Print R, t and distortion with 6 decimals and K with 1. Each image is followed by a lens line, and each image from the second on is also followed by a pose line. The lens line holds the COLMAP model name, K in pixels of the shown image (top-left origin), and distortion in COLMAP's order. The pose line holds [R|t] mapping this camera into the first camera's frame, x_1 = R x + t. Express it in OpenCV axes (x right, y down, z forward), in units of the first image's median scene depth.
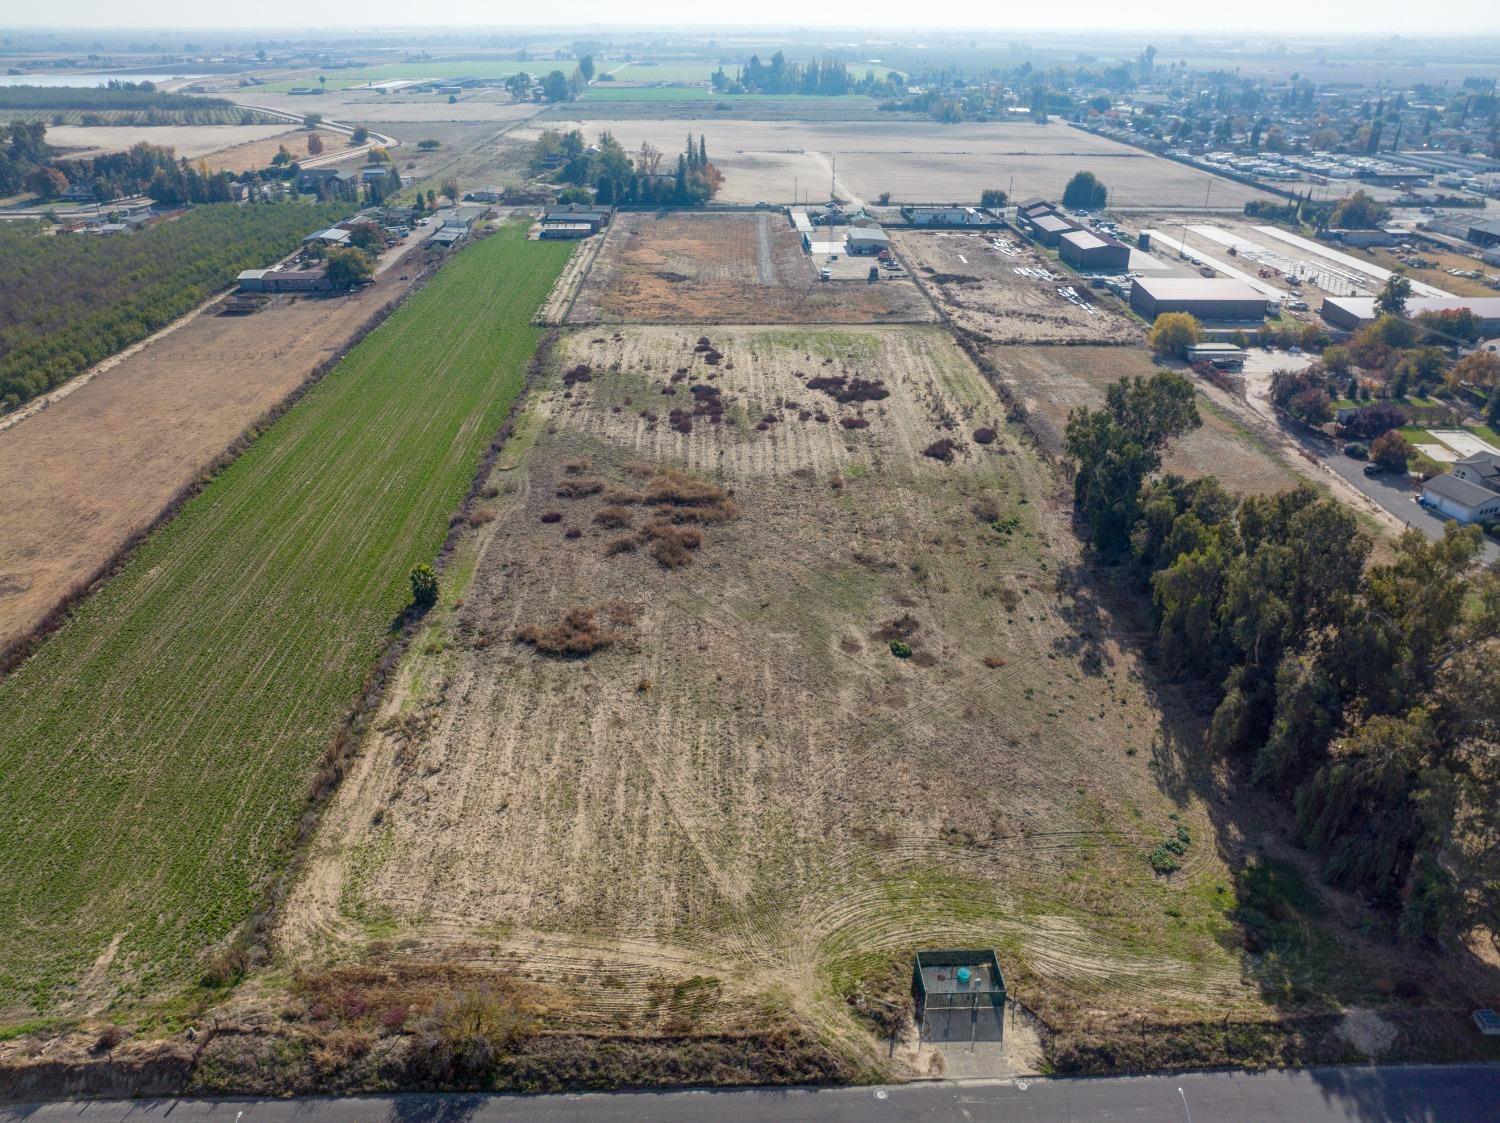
lens RADIAL K [[1060.8, 0, 748.2], [0, 1060.8, 560.9], [0, 0, 1]] dist [-0.043653, 0.014205]
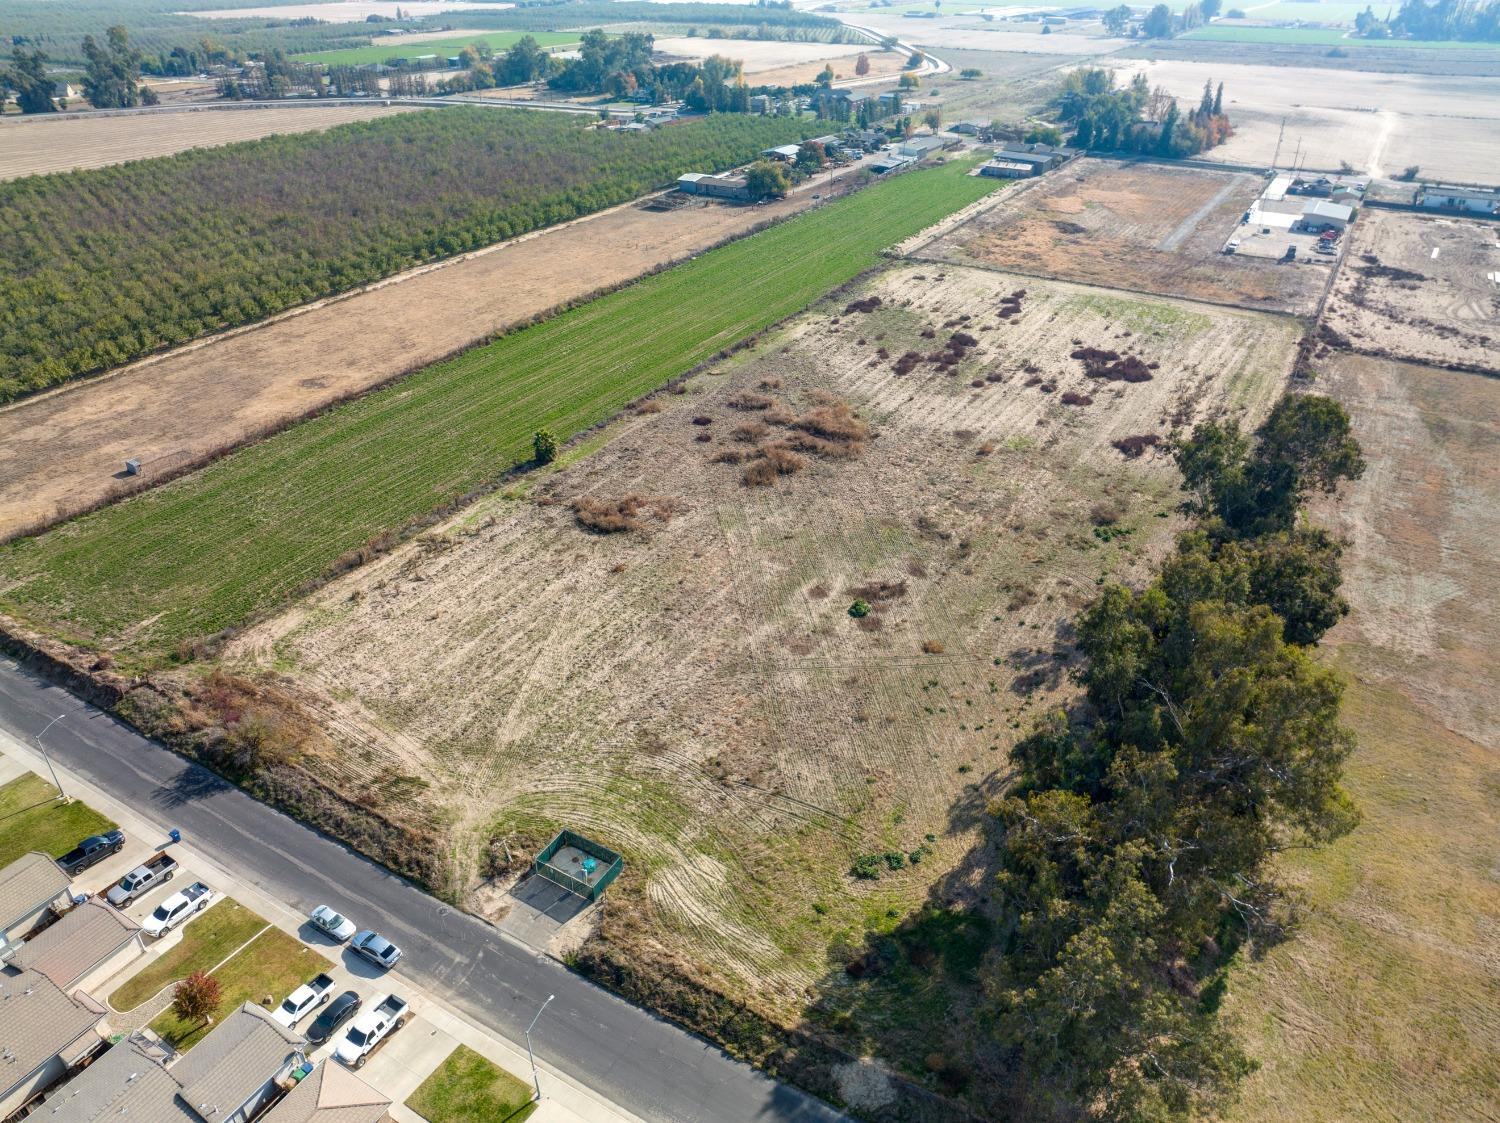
lens RADIAL K [[1060.8, 0, 746.1], [0, 1060.8, 559.7], [0, 0, 1]] dist [-0.043653, 0.014205]
pose [[0.844141, 0.266114, -0.465413, 0.374723], [-0.239833, 0.963846, 0.116112, -0.037604], [0.479486, 0.013606, 0.877444, 0.056459]]
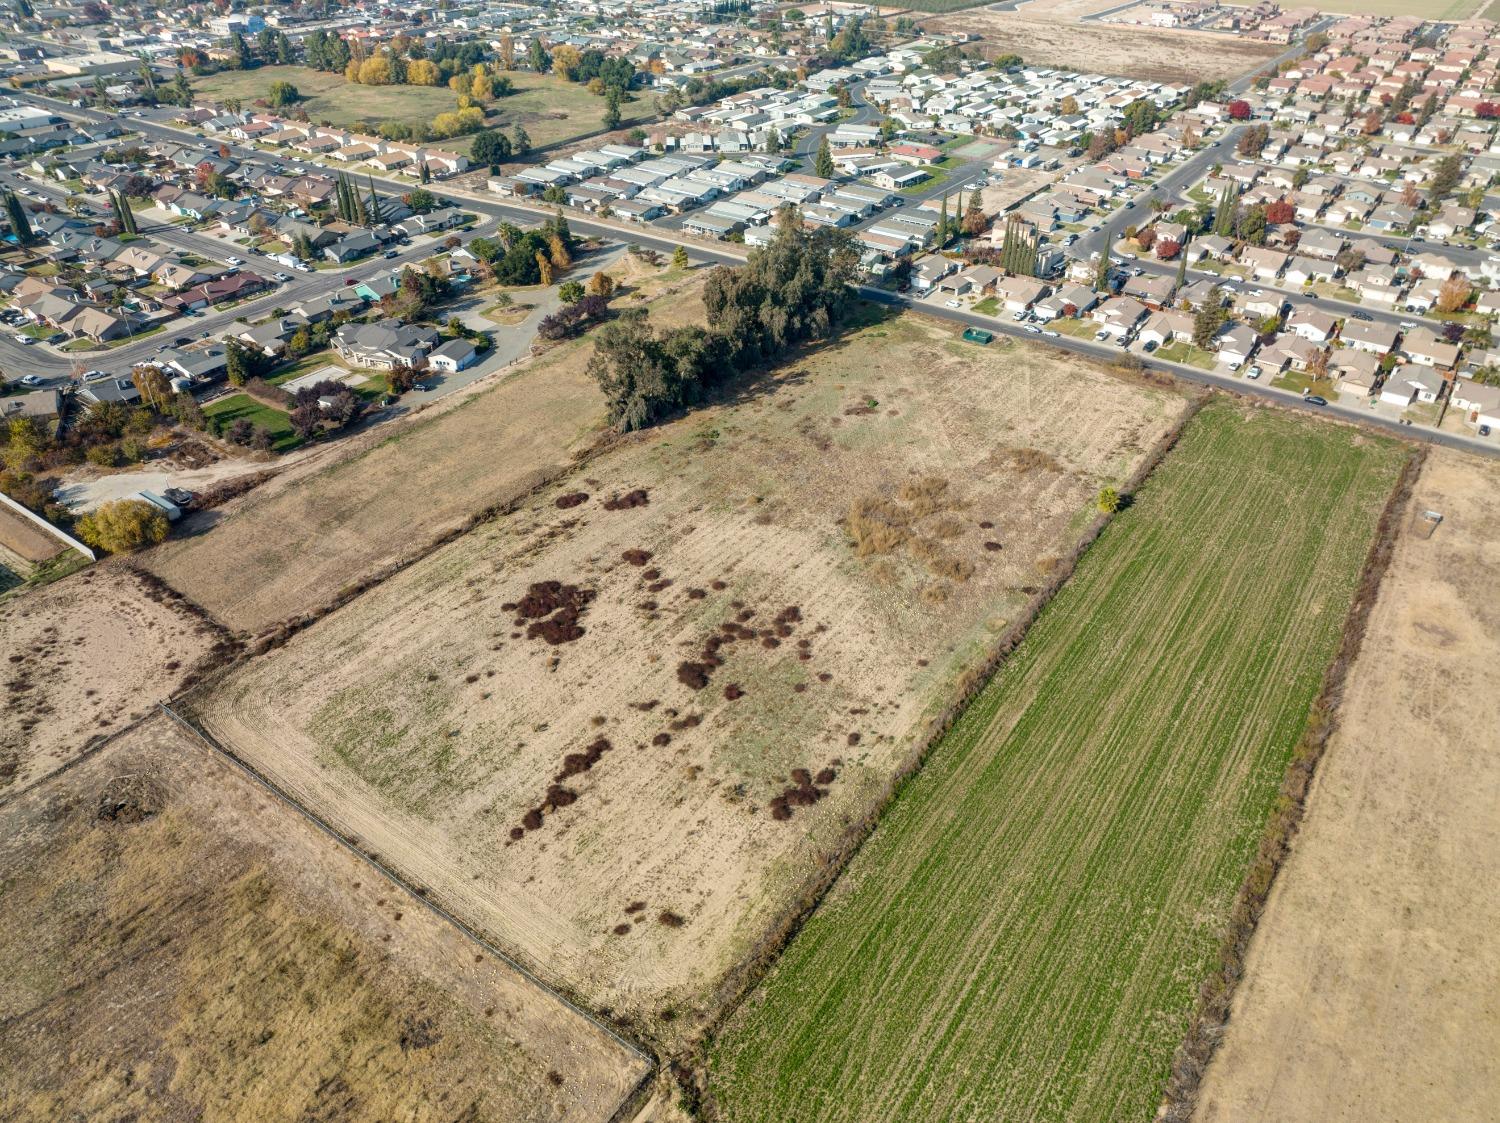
lens RADIAL K [[1060.8, 0, 743.1], [0, 1060.8, 563.8], [0, 0, 1]] dist [-0.043653, 0.014205]
pose [[-0.799043, -0.348580, 0.489920, -0.520516], [0.269830, 0.520267, 0.810256, -1.017140], [-0.537328, 0.779625, -0.321658, 1.455971]]
